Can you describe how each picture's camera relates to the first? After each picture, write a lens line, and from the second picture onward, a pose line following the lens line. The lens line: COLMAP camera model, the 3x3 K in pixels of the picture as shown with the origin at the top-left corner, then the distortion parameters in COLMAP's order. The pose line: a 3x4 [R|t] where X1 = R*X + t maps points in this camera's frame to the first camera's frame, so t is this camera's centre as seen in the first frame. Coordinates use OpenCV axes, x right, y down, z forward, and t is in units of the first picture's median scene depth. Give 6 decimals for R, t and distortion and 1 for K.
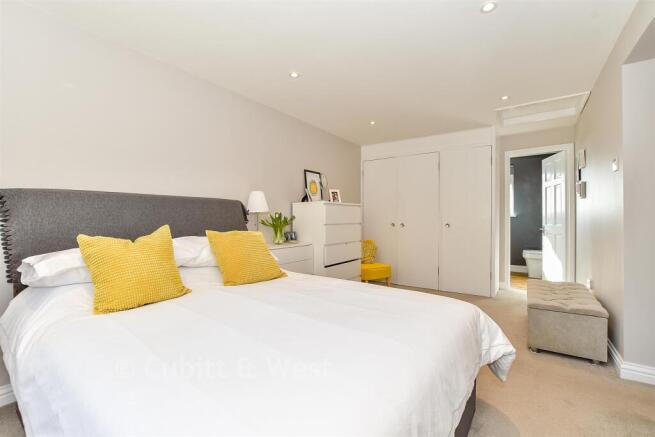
lens RADIAL K [[290.6, 0, 330.6], [0, 290.6, 215.8], [0, 0, 1]] dist [-0.023610, -0.000021]
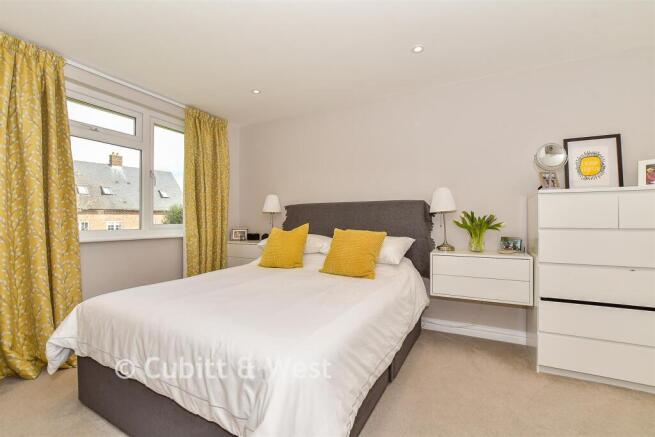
lens RADIAL K [[290.6, 0, 330.6], [0, 290.6, 215.8], [0, 0, 1]] dist [-0.023610, -0.000021]
pose [[0.187756, -0.011422, -0.982149, 0.527185], [0.010056, 0.999902, -0.009706, 0.005350], [0.982164, -0.008054, 0.187852, 0.508076]]
